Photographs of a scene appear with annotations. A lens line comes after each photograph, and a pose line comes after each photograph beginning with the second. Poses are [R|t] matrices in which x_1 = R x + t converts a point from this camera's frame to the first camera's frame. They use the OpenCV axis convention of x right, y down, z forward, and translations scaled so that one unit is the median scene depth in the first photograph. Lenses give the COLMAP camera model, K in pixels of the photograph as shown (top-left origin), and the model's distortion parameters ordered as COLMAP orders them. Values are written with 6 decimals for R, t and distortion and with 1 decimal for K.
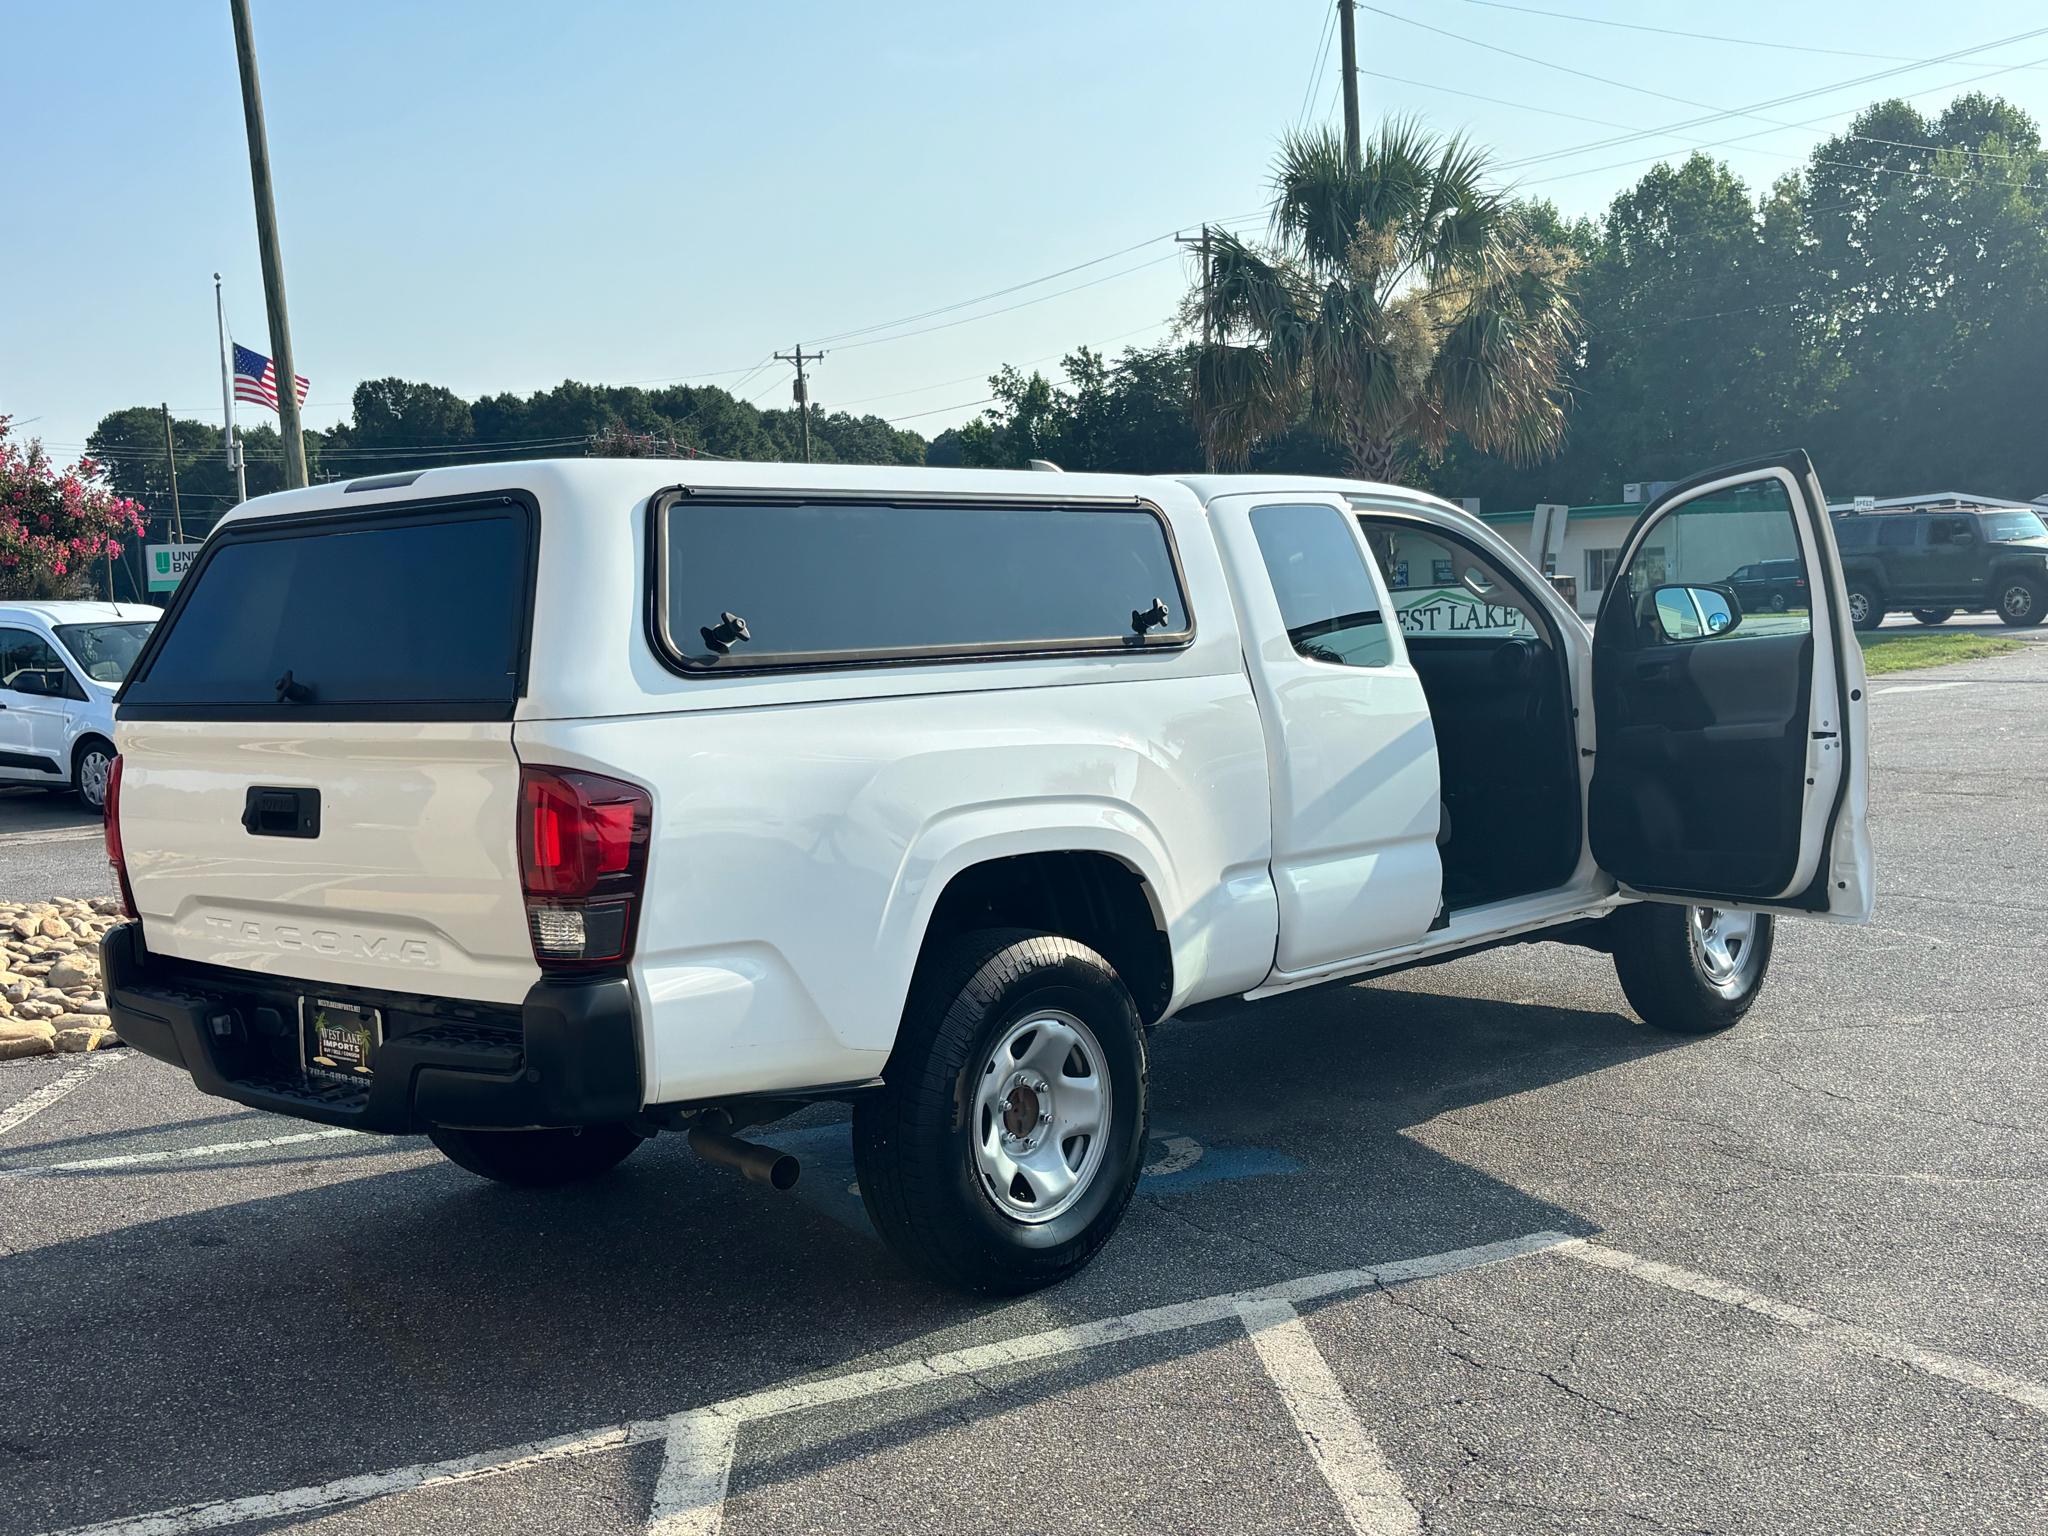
lens RADIAL K [[2245.4, 0, 992.6], [0, 2245.4, 767.0], [0, 0, 1]] dist [0.181655, -0.594980]
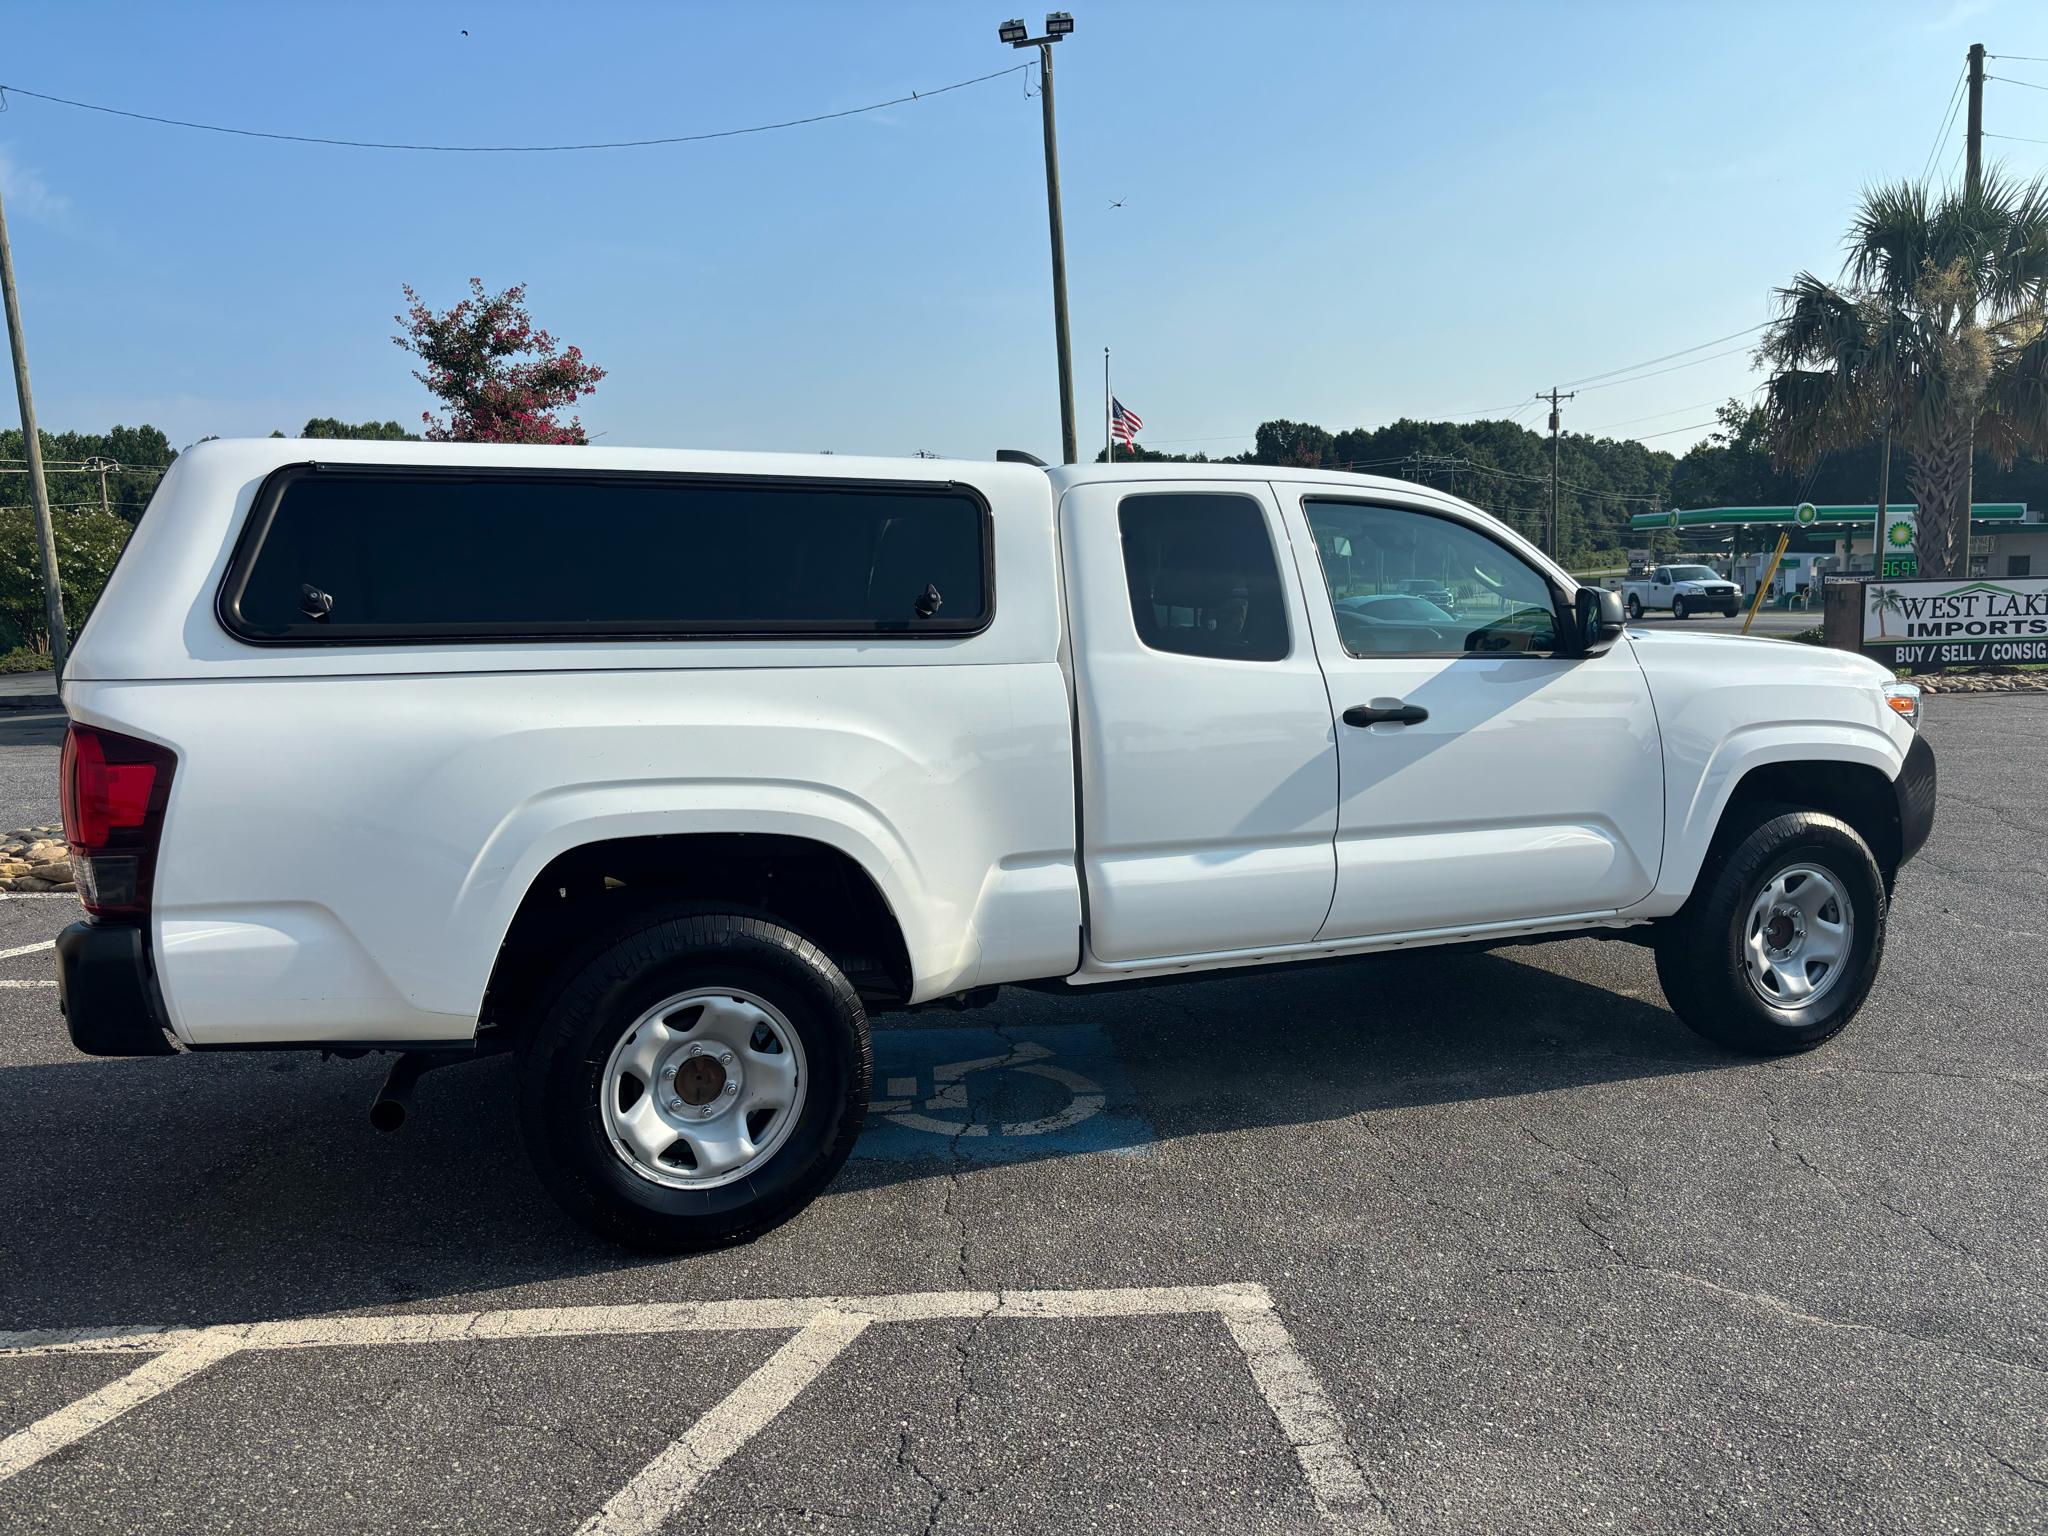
lens RADIAL K [[1556.9, 0, 1032.3], [0, 1556.9, 769.6], [0, 0, 1]] dist [0.022237, -0.016025]
pose [[0.913213, 0.075395, -0.400447, 0.341906], [-0.054681, 0.996519, 0.062922, -0.033327], [0.403797, -0.035564, 0.914157, 0.333139]]
